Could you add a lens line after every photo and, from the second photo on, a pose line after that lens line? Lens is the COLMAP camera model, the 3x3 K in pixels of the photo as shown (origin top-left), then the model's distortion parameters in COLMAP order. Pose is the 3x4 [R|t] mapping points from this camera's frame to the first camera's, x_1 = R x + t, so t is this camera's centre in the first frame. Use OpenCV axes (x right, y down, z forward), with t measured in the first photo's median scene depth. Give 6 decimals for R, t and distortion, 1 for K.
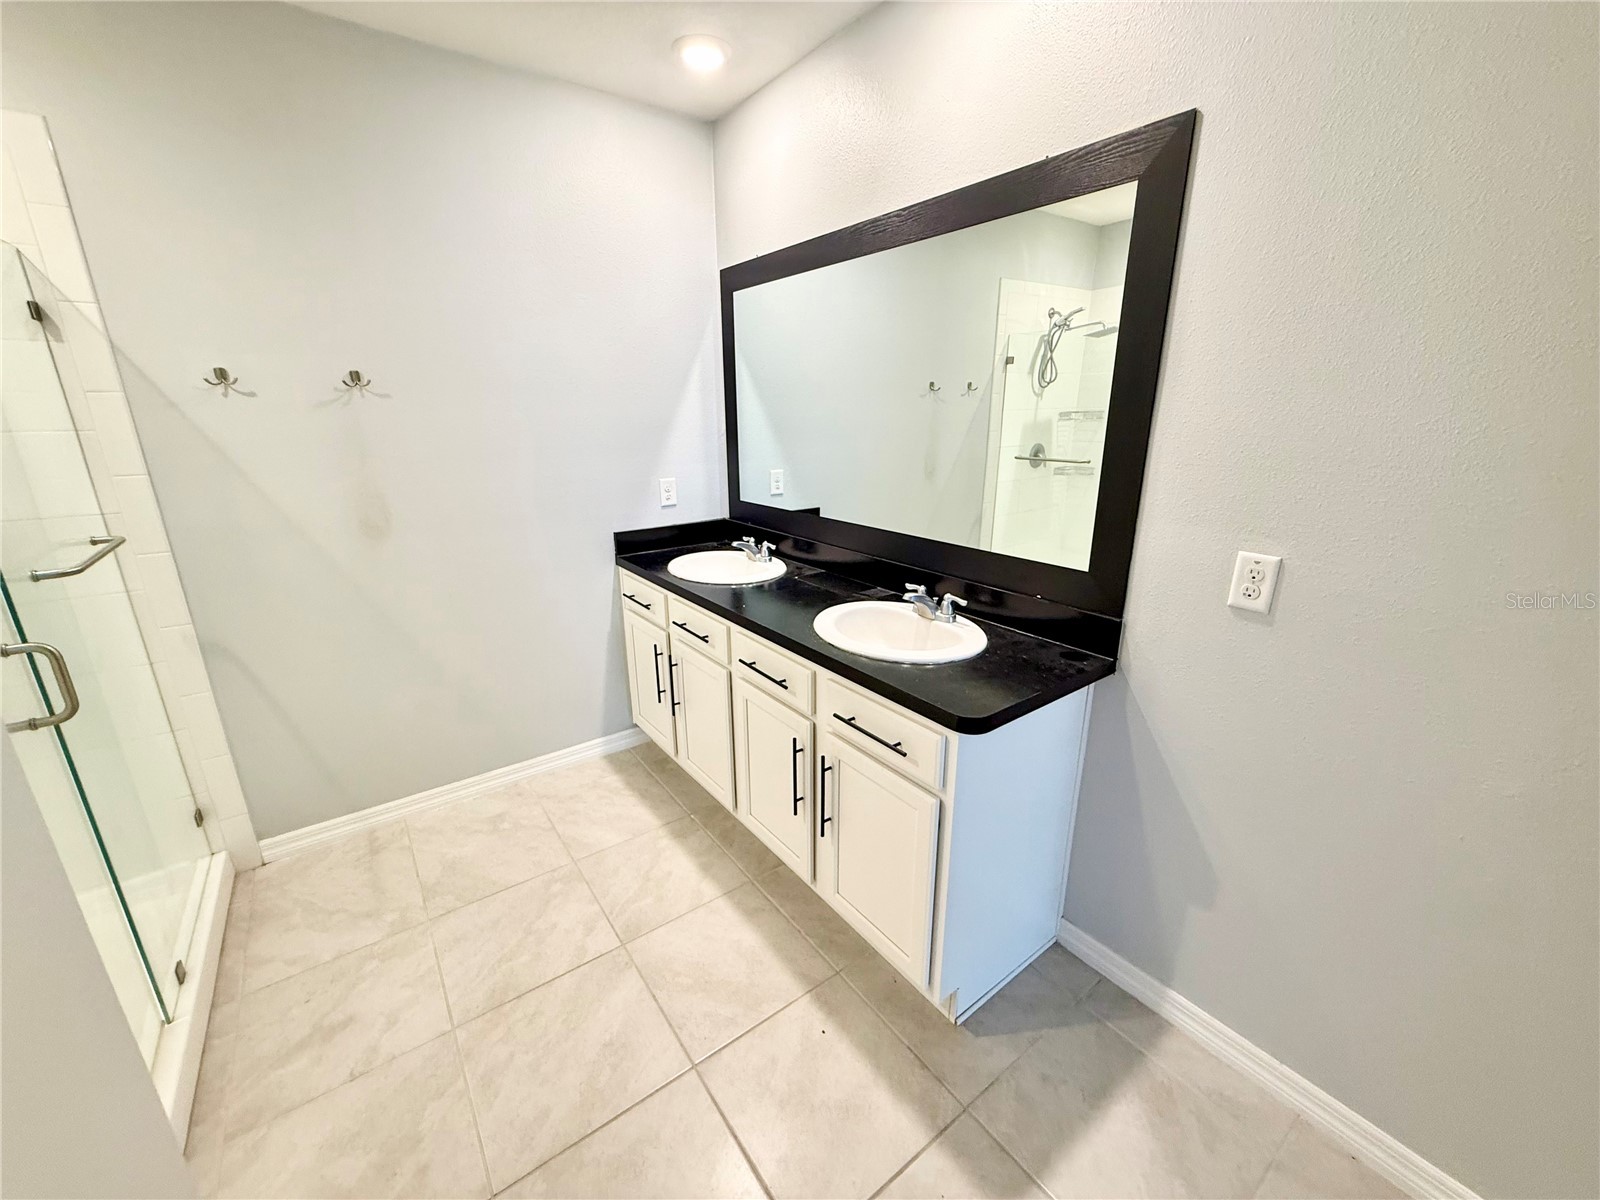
lens RADIAL K [[639.0, 0, 791.1], [0, 639.0, 604.5], [0, 0, 1]] dist [-0.000409, -0.001248]
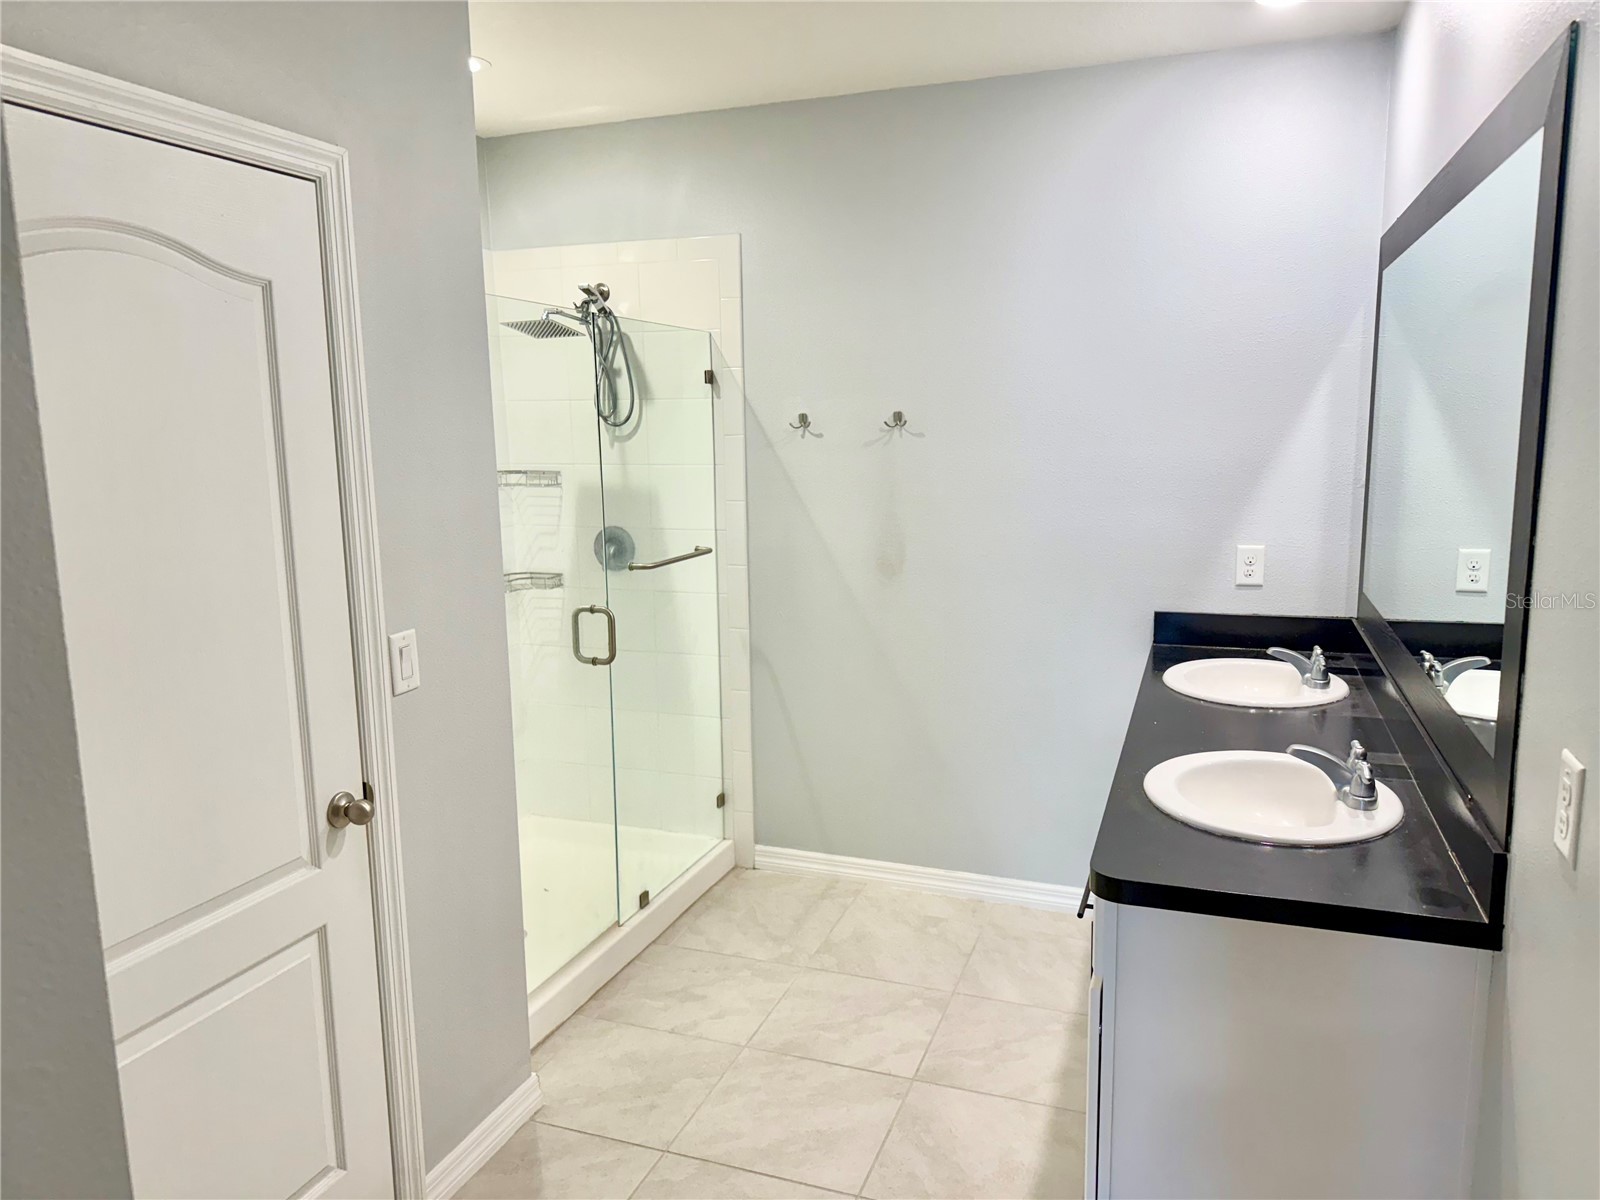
lens RADIAL K [[1128.1, 0, 794.2], [0, 1128.1, 597.9], [0, 0, 1]] dist [0.035606, -0.047711]
pose [[0.540889, 0.126343, -0.831551, 0.770792], [-0.234733, 0.972047, -0.004994, -0.032746], [0.807675, 0.197894, 0.555426, -0.069173]]
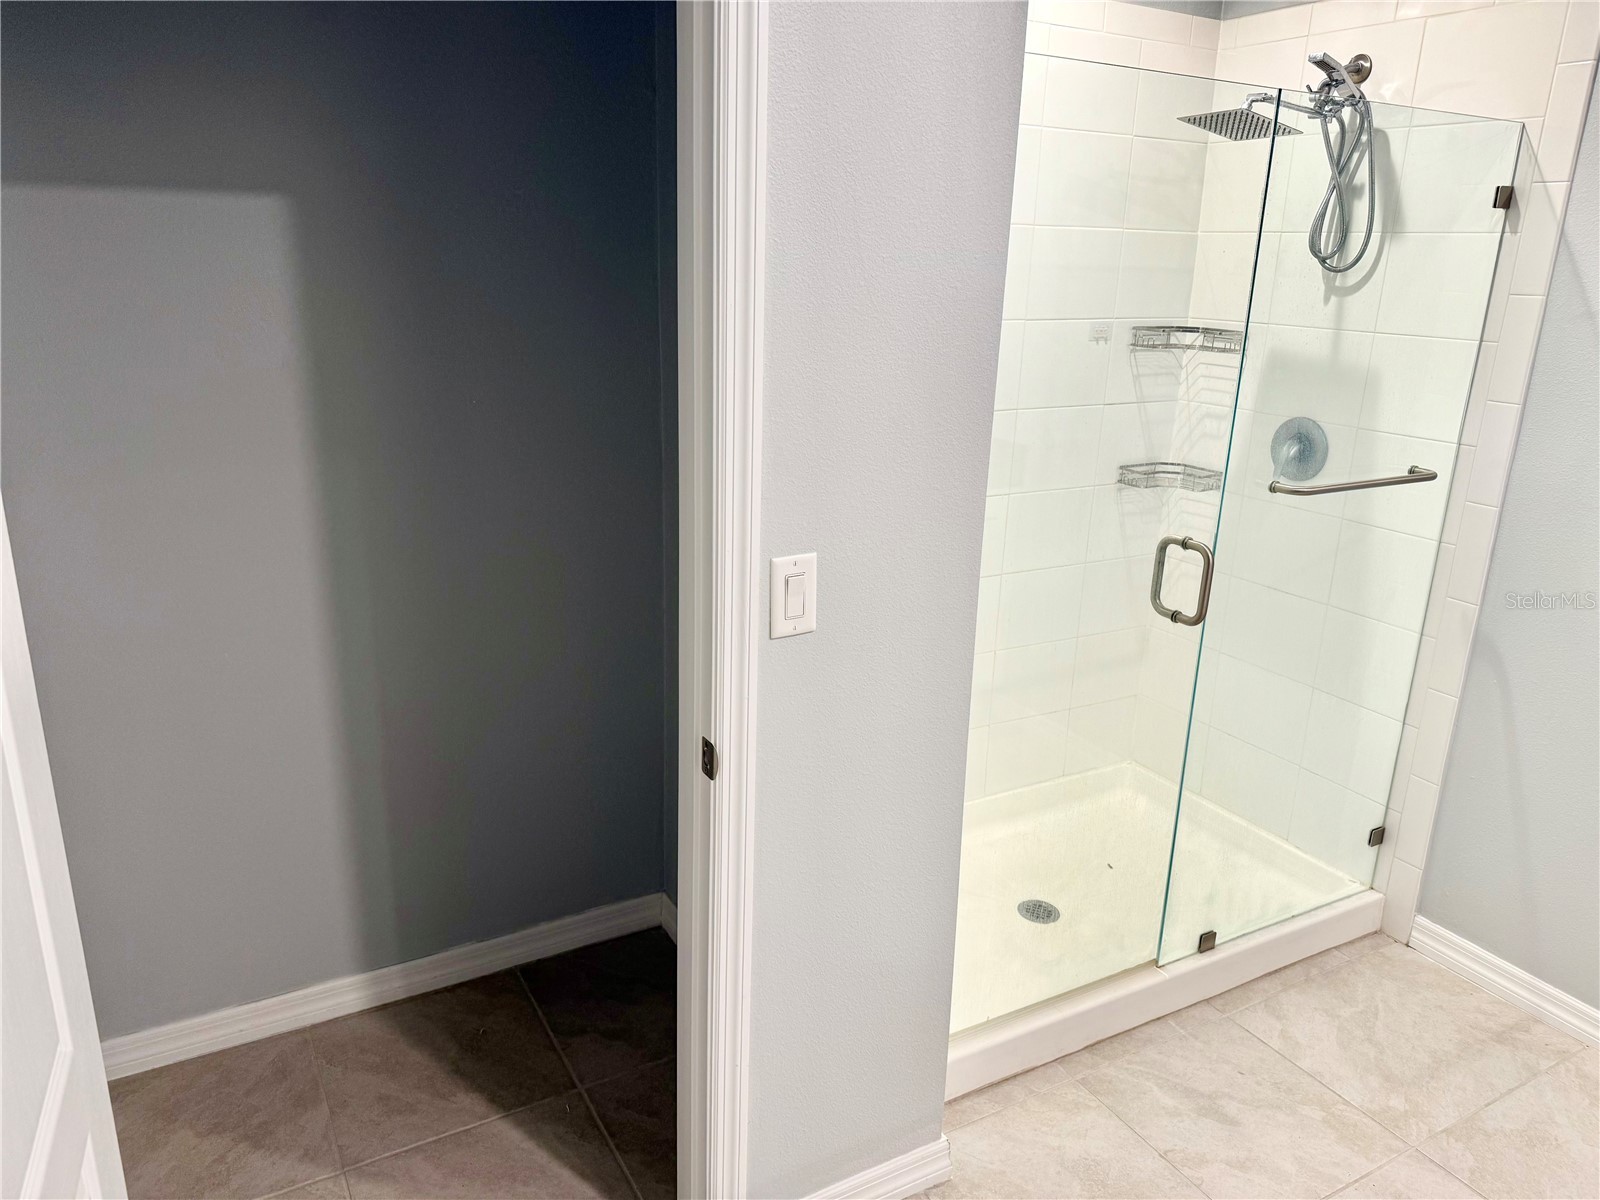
lens RADIAL K [[1128.1, 0, 787.6], [0, 1128.1, 600.5], [0, 0, 1]] dist [0.035606, -0.047711]
pose [[-0.133594, 0.290262, -0.947576, 0.400352], [-0.309751, 0.896015, 0.318138, -0.142182], [0.941386, 0.336014, -0.029793, 0.283318]]
